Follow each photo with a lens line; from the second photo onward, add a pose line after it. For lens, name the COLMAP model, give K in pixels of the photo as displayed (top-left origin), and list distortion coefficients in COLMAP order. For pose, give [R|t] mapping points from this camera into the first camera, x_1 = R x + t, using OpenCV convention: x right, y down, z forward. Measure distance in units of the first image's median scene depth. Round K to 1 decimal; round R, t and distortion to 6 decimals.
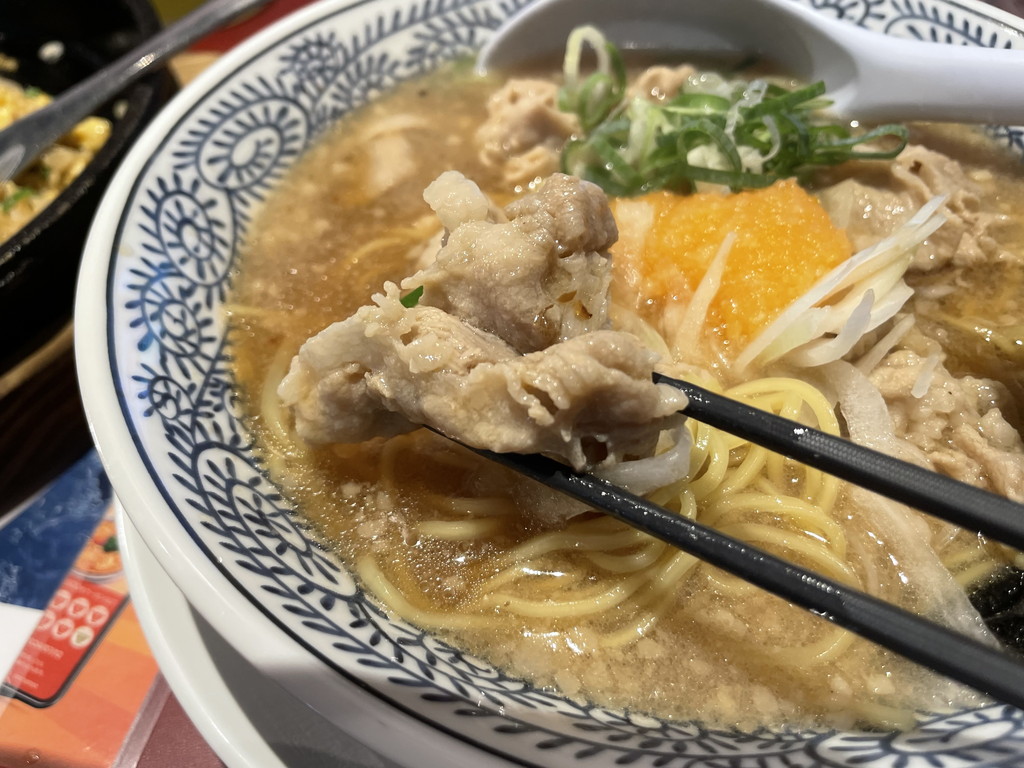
lens RADIAL K [[777.7, 0, 512.0], [0, 777.7, 384.0], [0, 0, 1]] dist [0.032112, -0.098222]
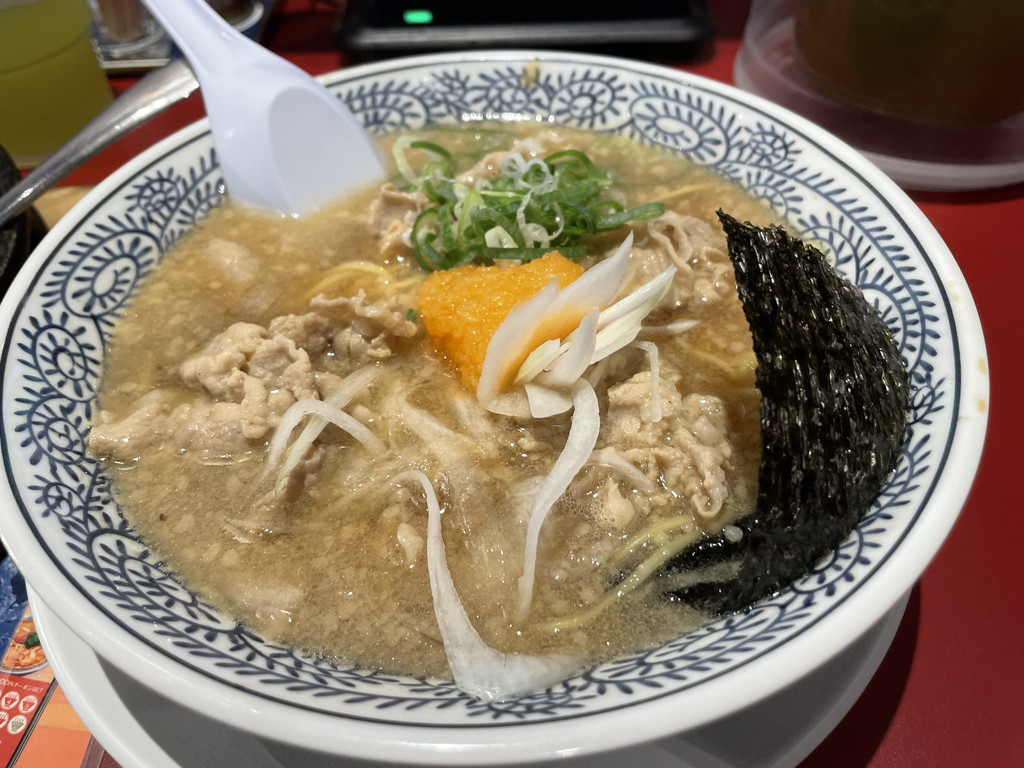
lens RADIAL K [[762.7, 0, 512.0], [0, 762.7, 384.0], [0, 0, 1]] dist [0.048341, -0.097684]
pose [[0.981581, -0.154205, 0.112780, 0.120088], [0.160401, 0.985882, -0.048048, 0.008617], [-0.103779, 0.065253, 0.992458, -0.229825]]
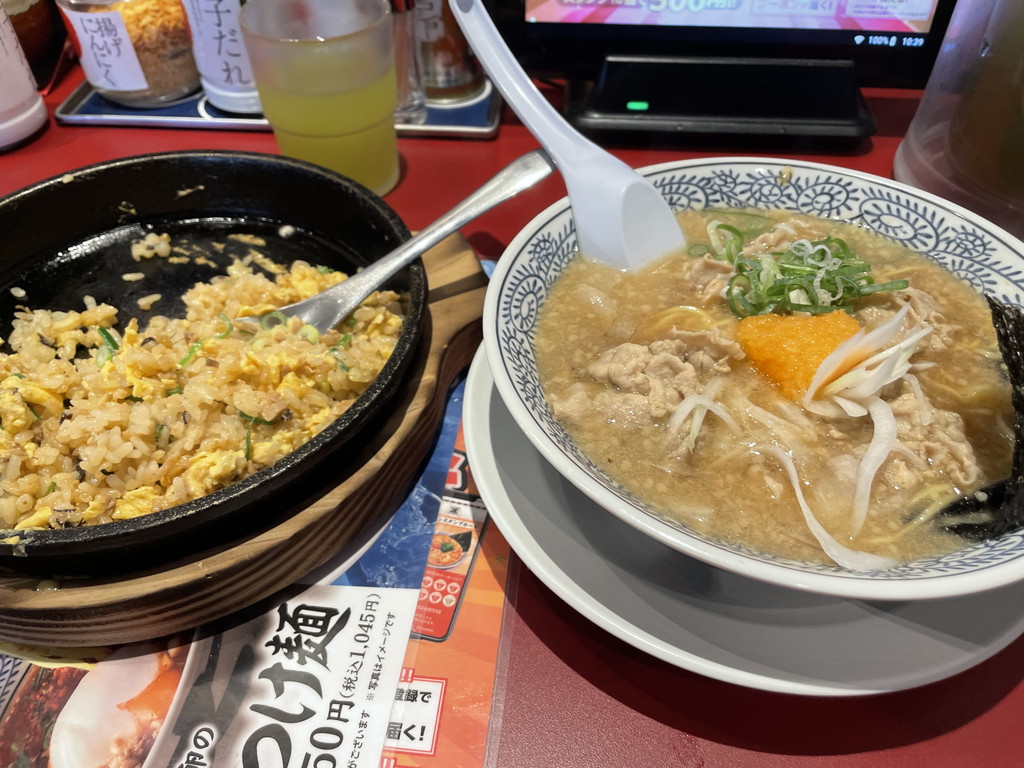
lens RADIAL K [[762.7, 0, 512.0], [0, 762.7, 384.0], [0, 0, 1]] dist [0.048341, -0.097684]
pose [[0.994162, -0.079420, 0.073042, -0.588030], [0.085645, 0.992567, -0.086467, 0.020321], [-0.065632, 0.092218, 0.993573, -0.807163]]
